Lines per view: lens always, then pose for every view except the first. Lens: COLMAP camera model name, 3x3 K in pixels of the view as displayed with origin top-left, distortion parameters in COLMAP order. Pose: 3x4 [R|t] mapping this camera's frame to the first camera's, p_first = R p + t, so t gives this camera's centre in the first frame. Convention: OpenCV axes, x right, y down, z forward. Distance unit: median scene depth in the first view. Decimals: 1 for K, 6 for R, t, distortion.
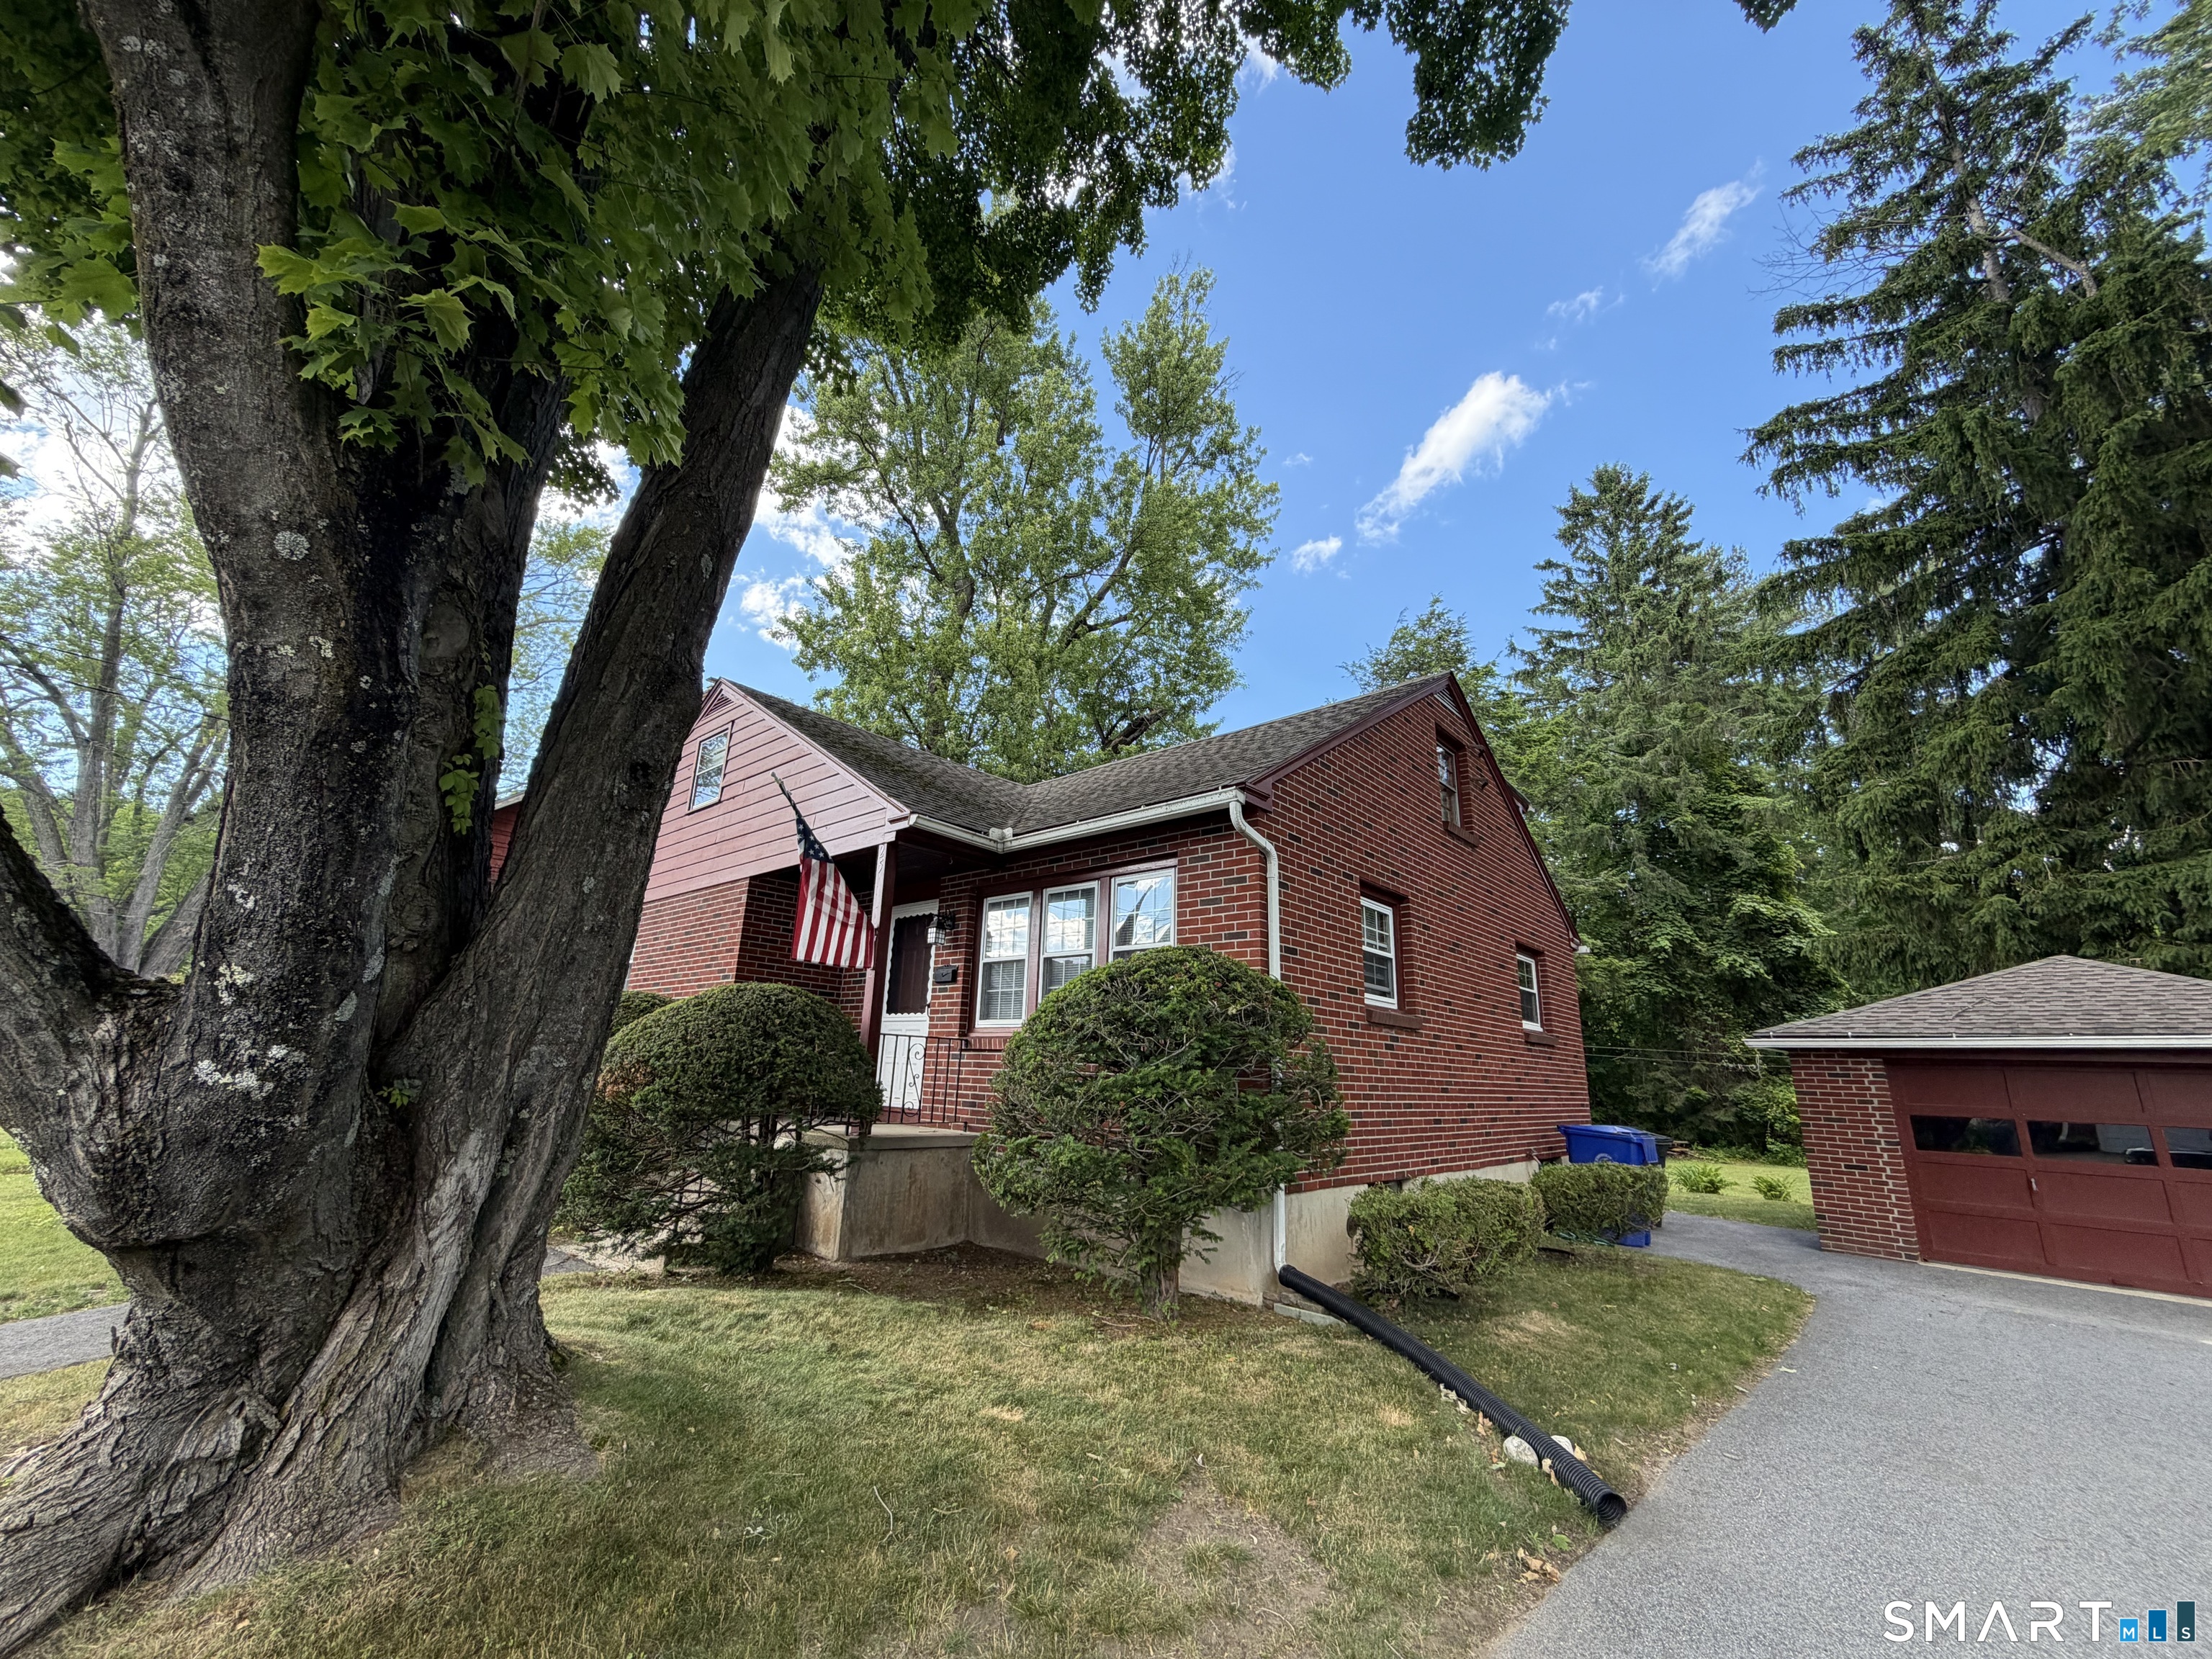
lens RADIAL K [[890.7, 0, 1096.3], [0, 890.7, 829.6], [0, 0, 1]] dist [-0.000096, -0.000030]
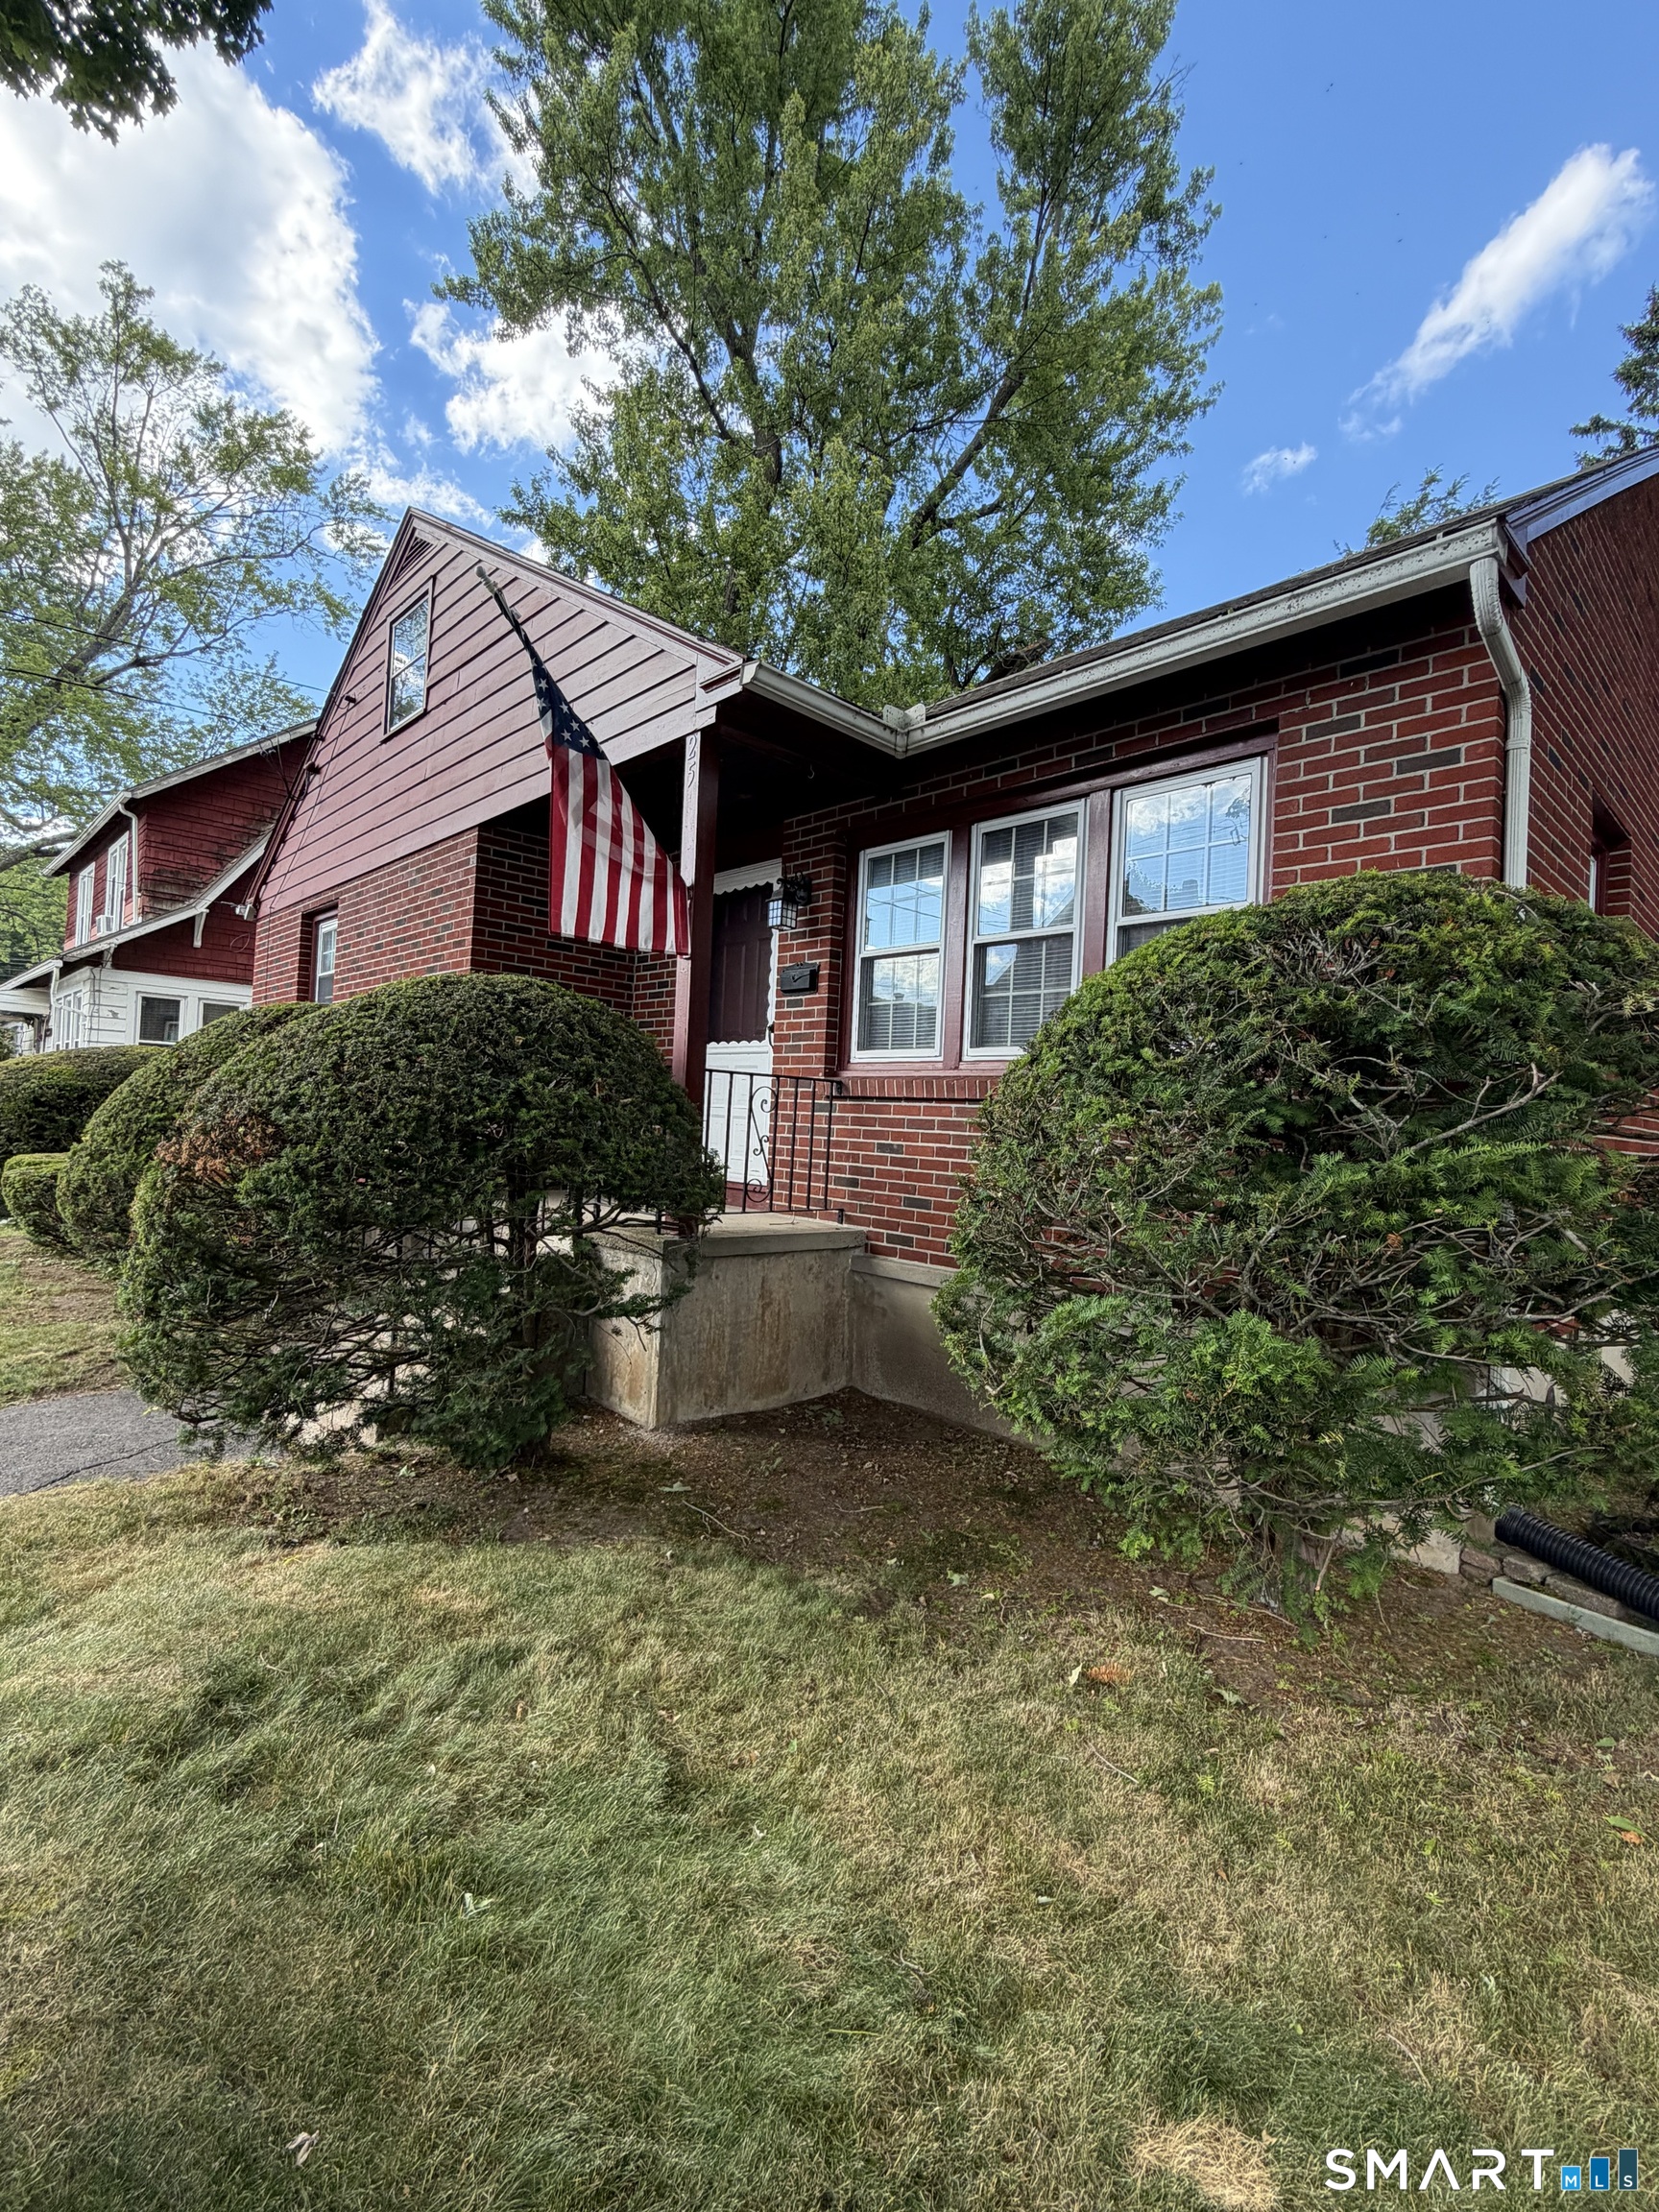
lens RADIAL K [[994.4, 0, 829.5], [0, 994.4, 1106.0], [0, 0, 1]] dist [0.013844, -0.006121]
pose [[0.997161, 0.010687, -0.074534, -0.105931], [0.008087, 0.968951, 0.247119, 0.086793], [0.074861, -0.247020, 0.966114, 0.348410]]
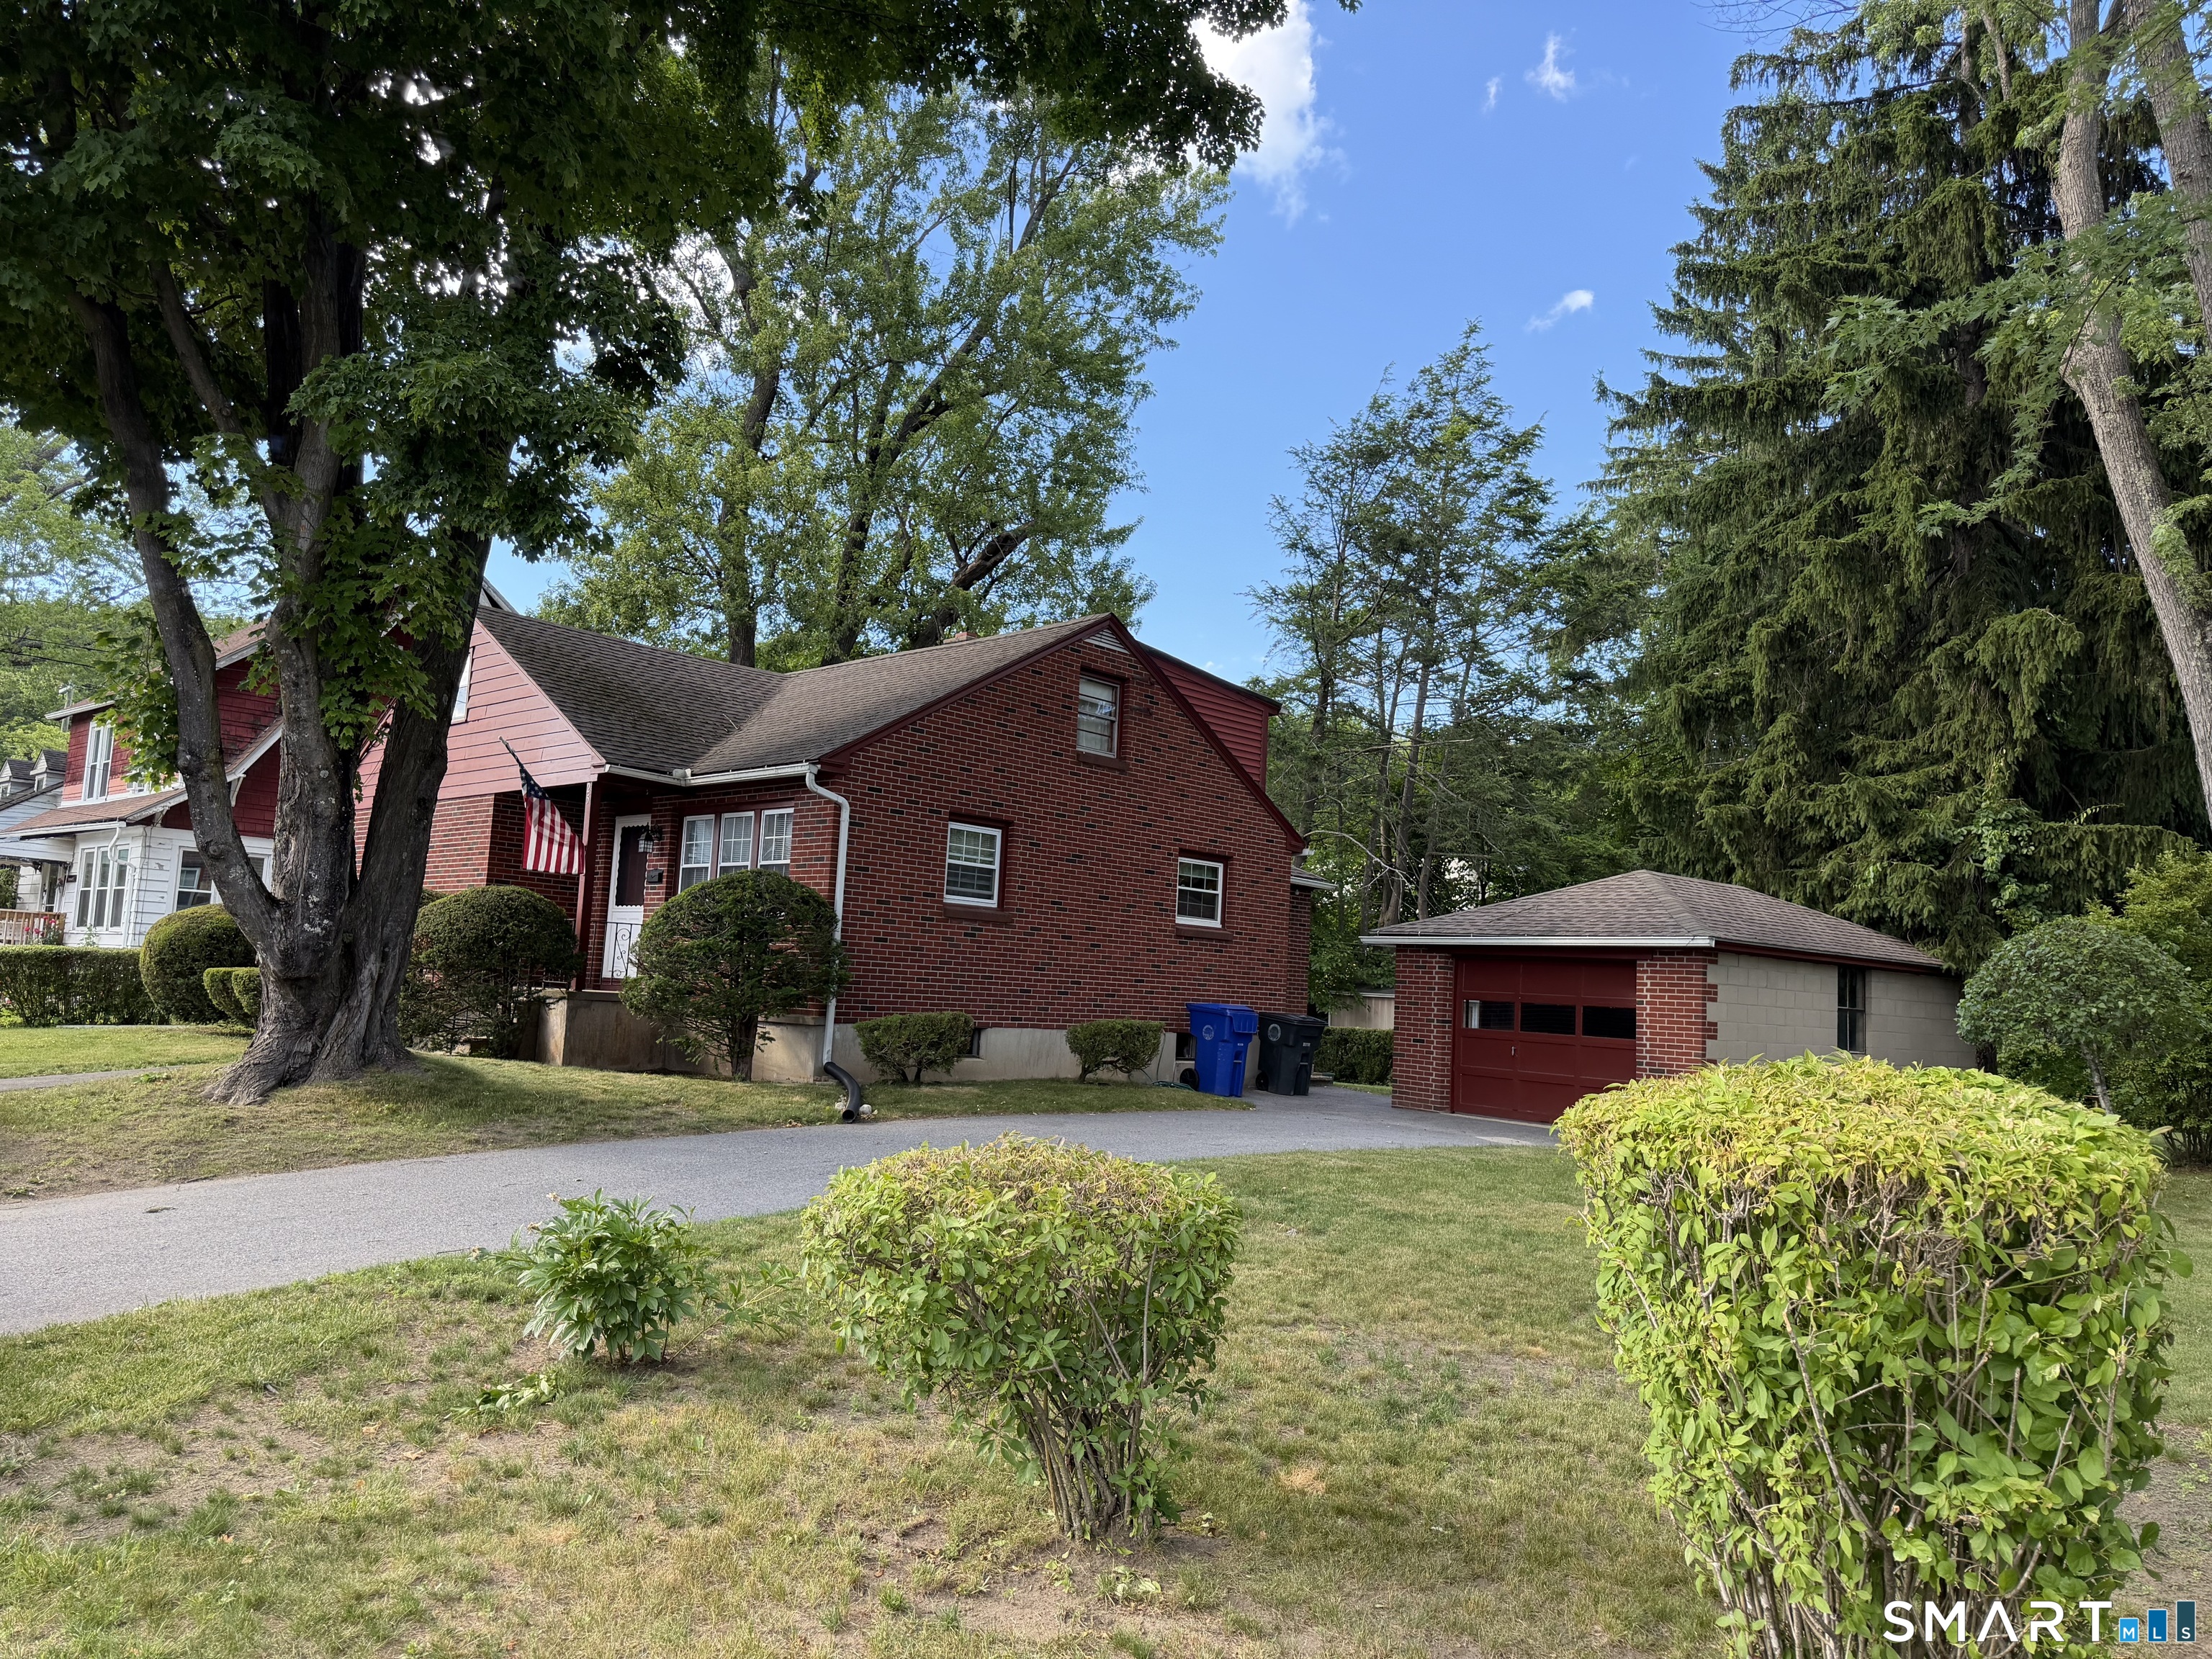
lens RADIAL K [[1534.7, 0, 1113.6], [0, 1534.7, 810.9], [0, 0, 1]] dist [0.085293, -0.000497]
pose [[0.999566, 0.013187, -0.026349, 0.597306], [-0.008989, 0.988105, 0.153517, -0.301026], [0.028060, -0.153213, 0.987795, -1.256616]]
